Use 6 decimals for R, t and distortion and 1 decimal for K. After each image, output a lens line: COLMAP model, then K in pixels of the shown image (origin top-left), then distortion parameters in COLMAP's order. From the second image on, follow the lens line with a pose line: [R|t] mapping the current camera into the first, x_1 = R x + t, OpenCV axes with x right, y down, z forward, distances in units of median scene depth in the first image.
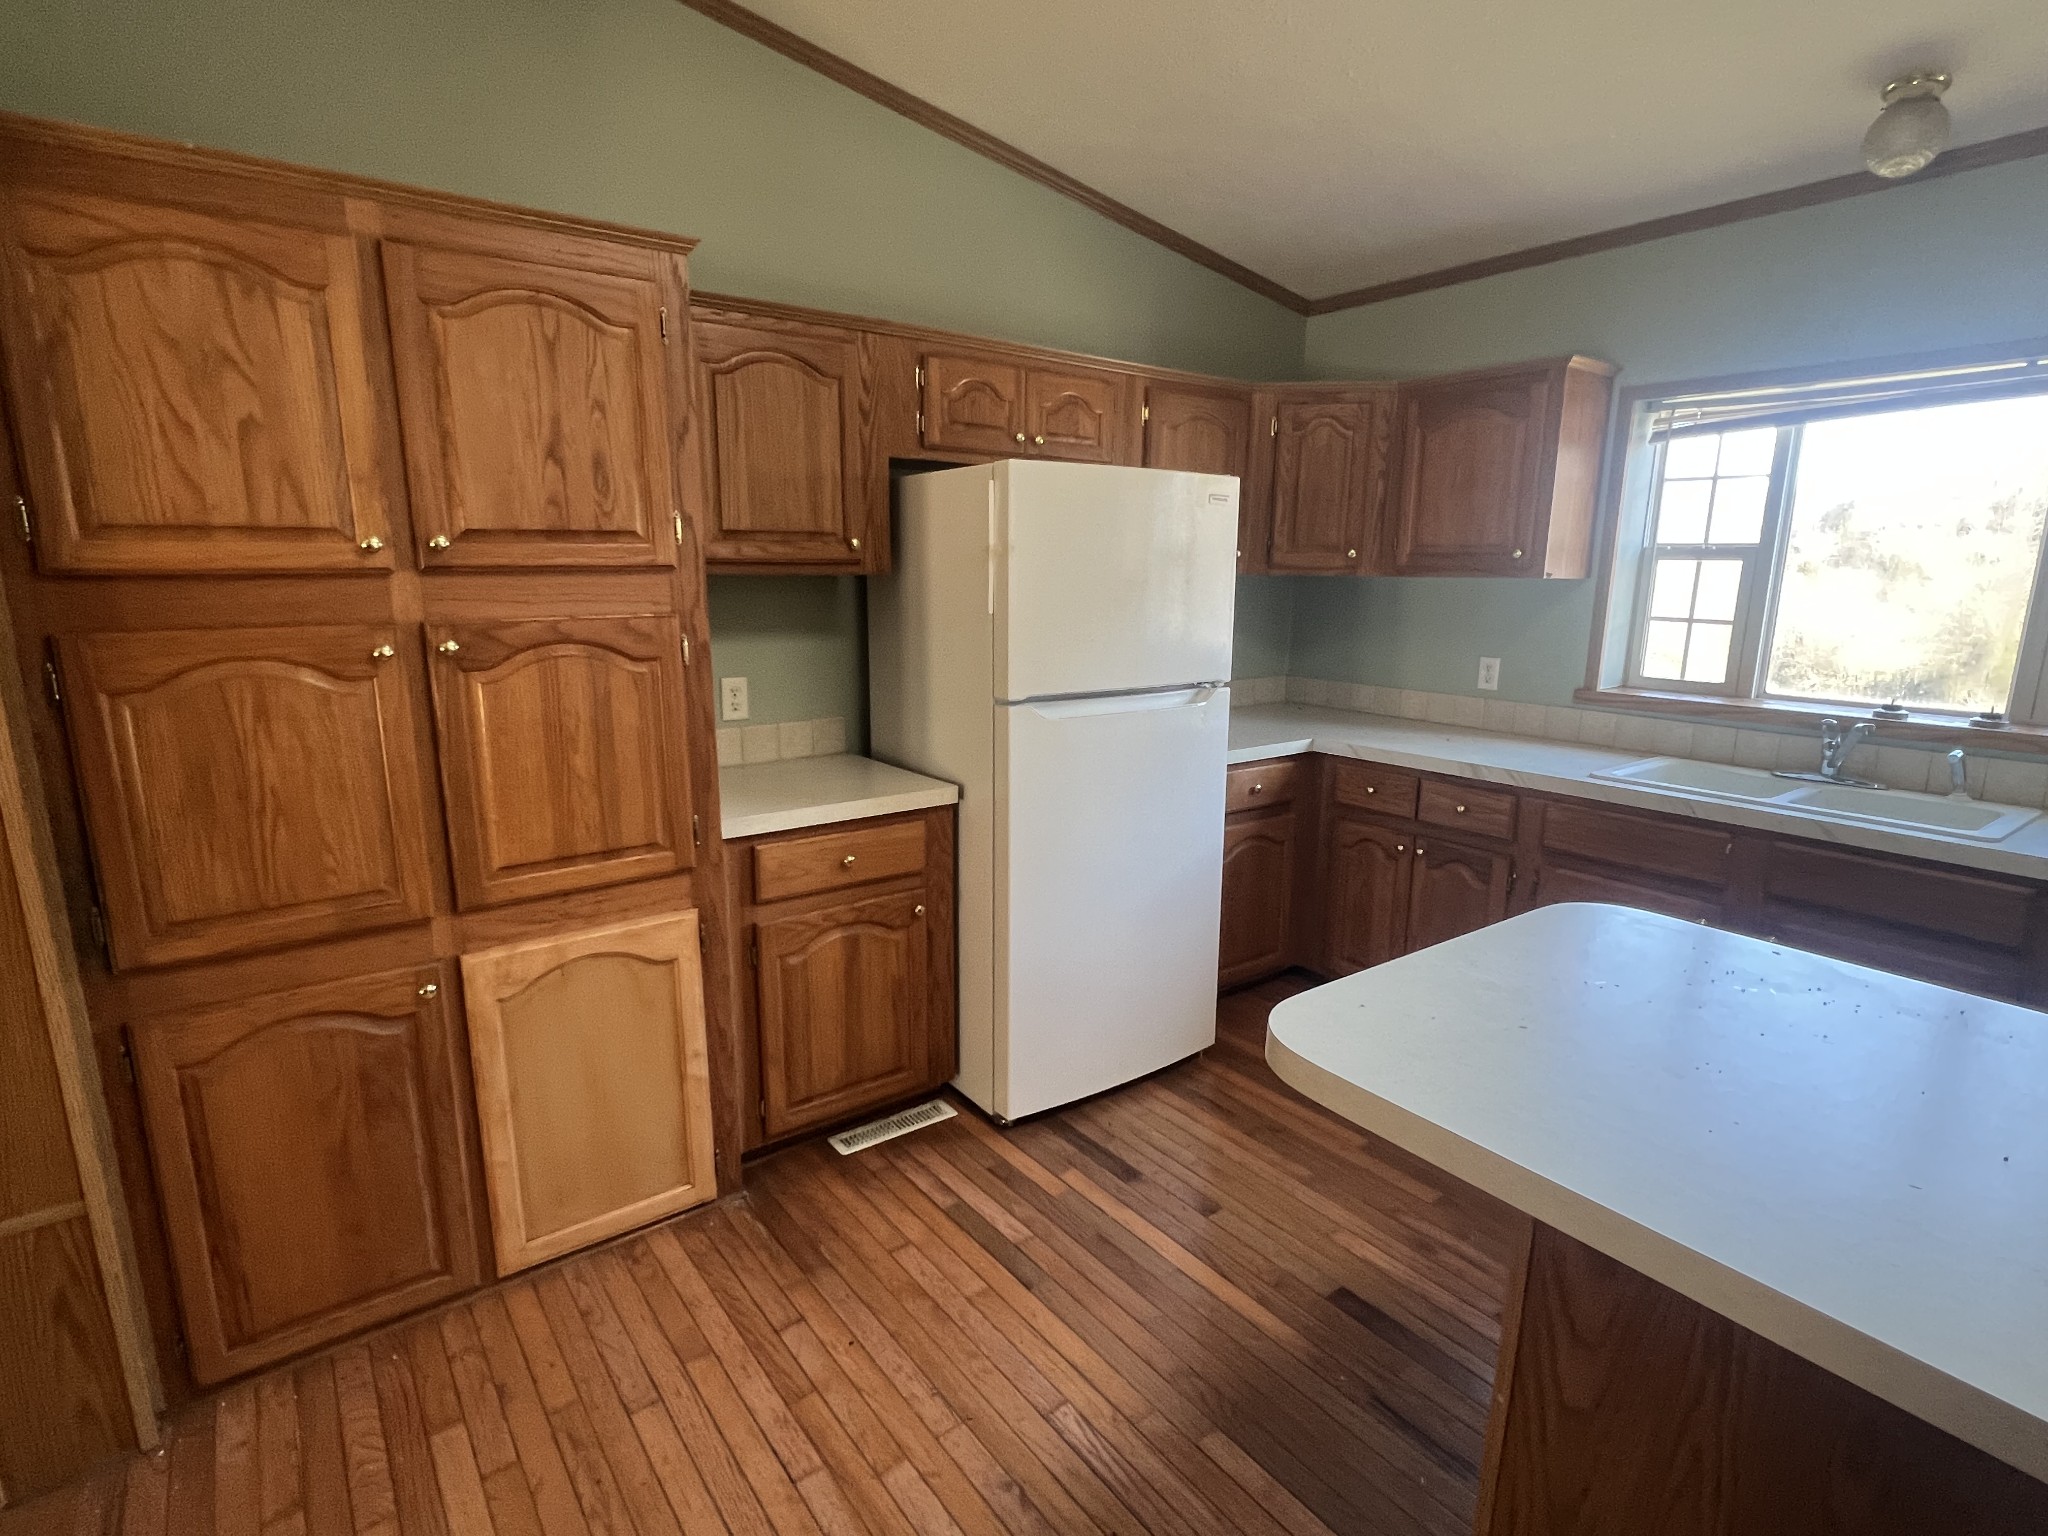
lens RADIAL K [[1031.6, 0, 1024.0], [0, 1031.6, 768.0], [0, 0, 1]] dist [0.001068, 0.000321]
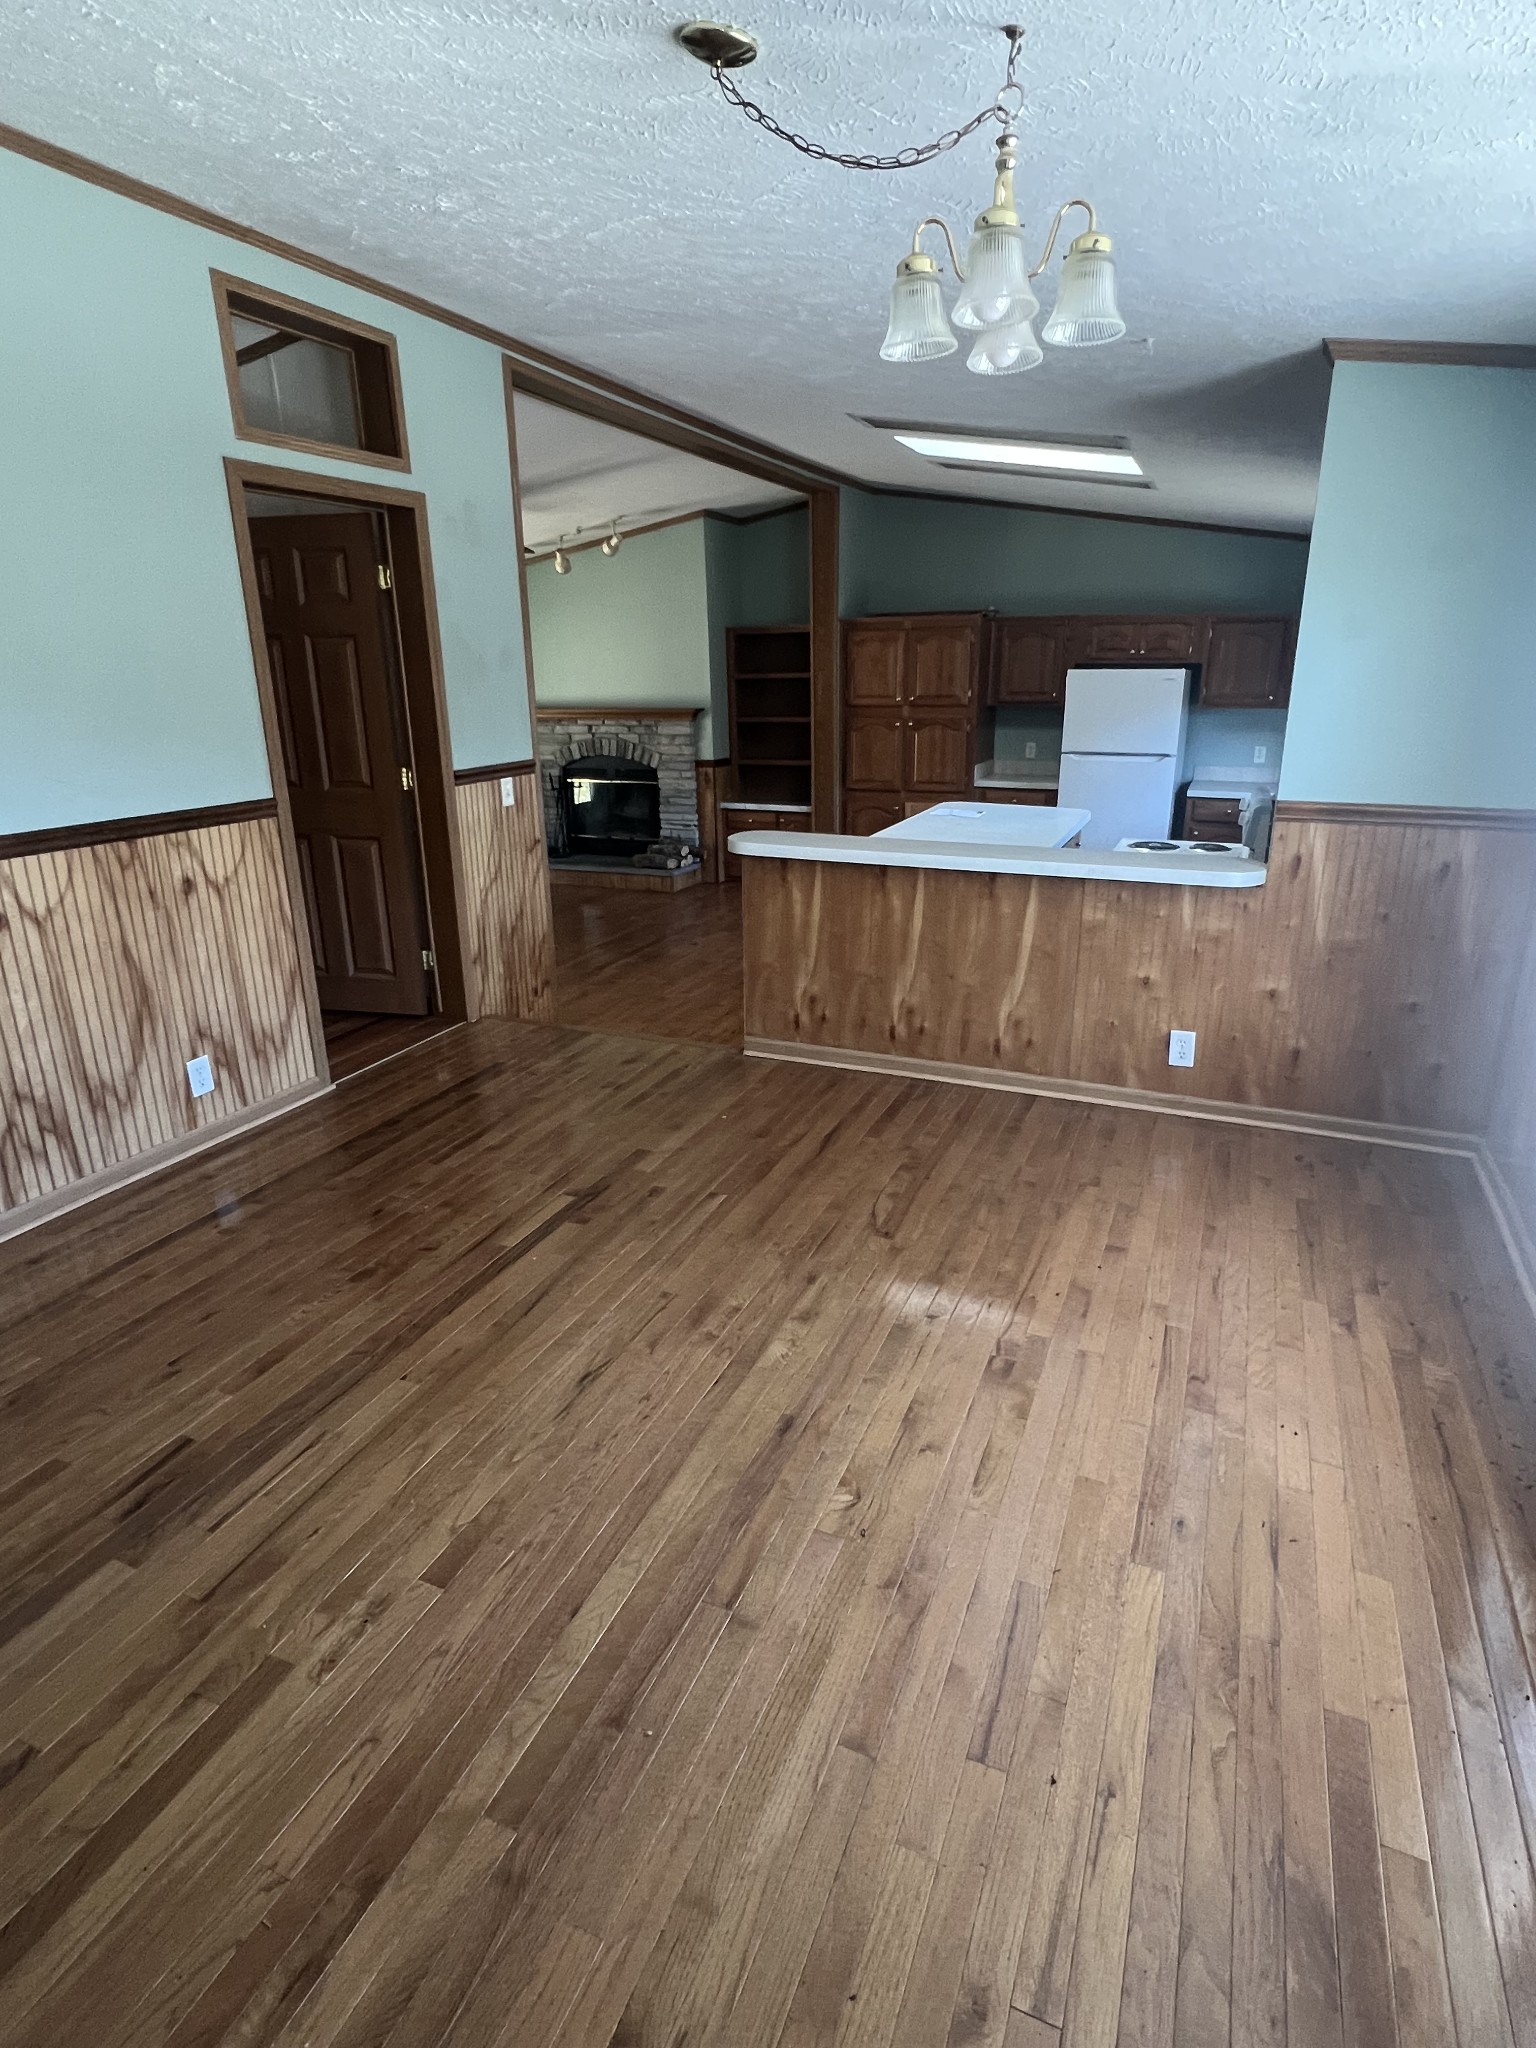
lens RADIAL K [[1070.7, 0, 791.4], [0, 1070.7, 1014.5], [0, 0, 1]] dist [-0.003802, 0.000162]
pose [[0.506085, 0.253155, -0.824494, 2.959569], [-0.158766, 0.966961, 0.199446, 0.224455], [0.847745, 0.029965, 0.529557, -1.616238]]
